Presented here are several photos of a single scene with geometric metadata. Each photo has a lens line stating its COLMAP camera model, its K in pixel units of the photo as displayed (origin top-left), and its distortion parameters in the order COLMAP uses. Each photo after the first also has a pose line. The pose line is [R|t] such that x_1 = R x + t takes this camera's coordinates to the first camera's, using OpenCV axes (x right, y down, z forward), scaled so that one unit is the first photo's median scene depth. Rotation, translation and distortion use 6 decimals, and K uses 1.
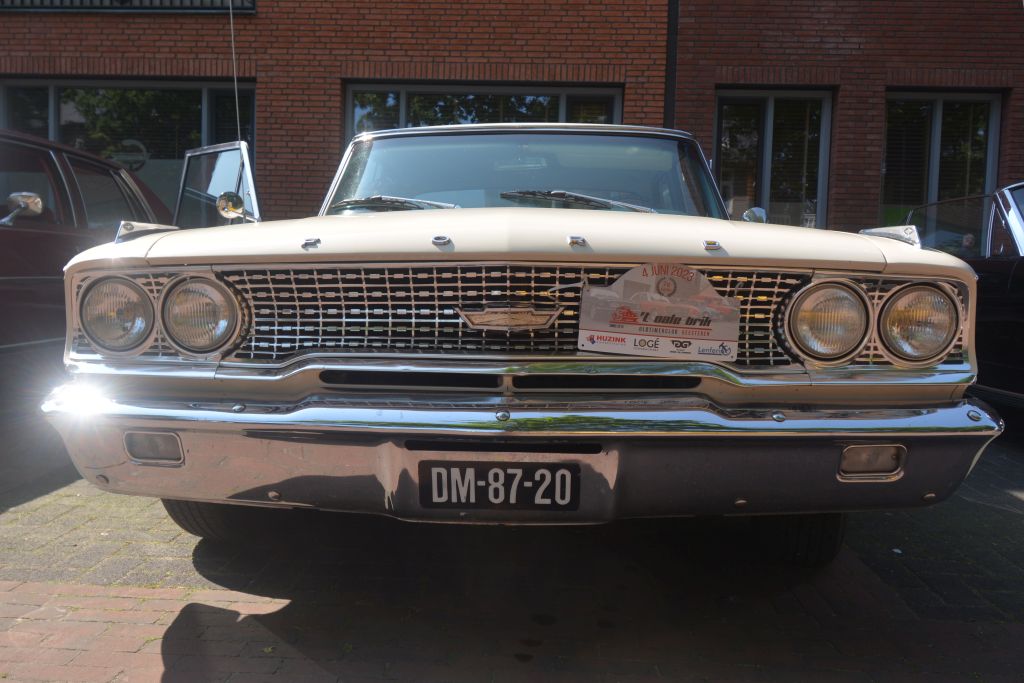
lens RADIAL K [[792.2, 0, 512.0], [0, 792.2, 341.5], [0, 0, 1]] dist [0.032234, -0.039768]
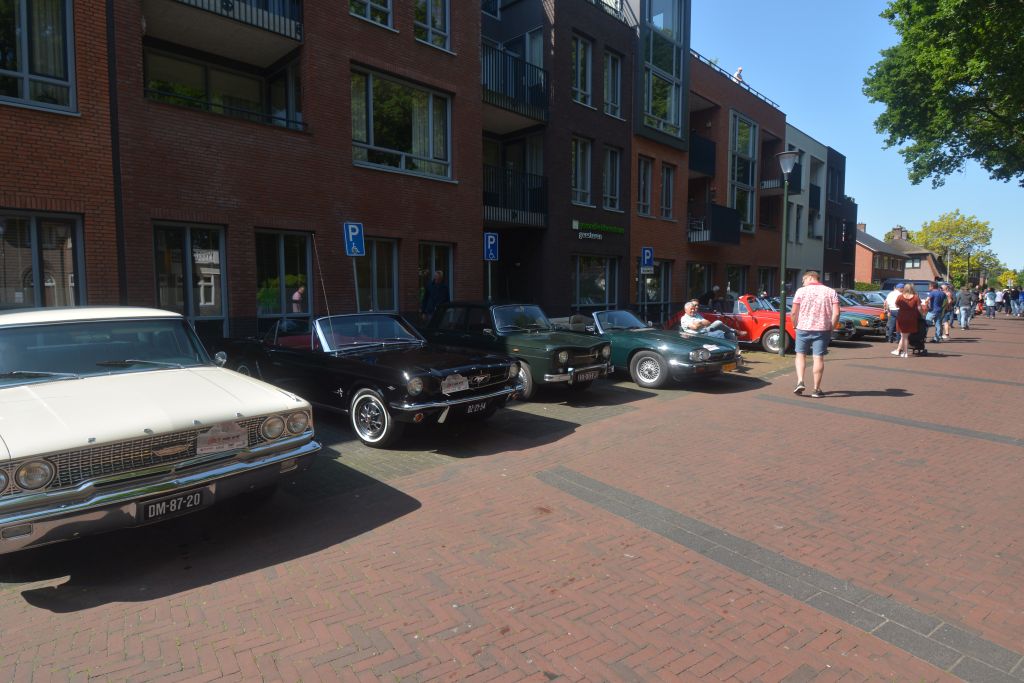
lens RADIAL K [[568.1, 0, 512.0], [0, 568.1, 341.5], [0, 0, 1]] dist [-0.000364, -0.022256]
pose [[0.641831, -0.096347, 0.760770, -0.174851], [0.058394, 0.995336, 0.076789, -0.119747], [-0.764620, -0.004861, 0.644463, -0.309755]]
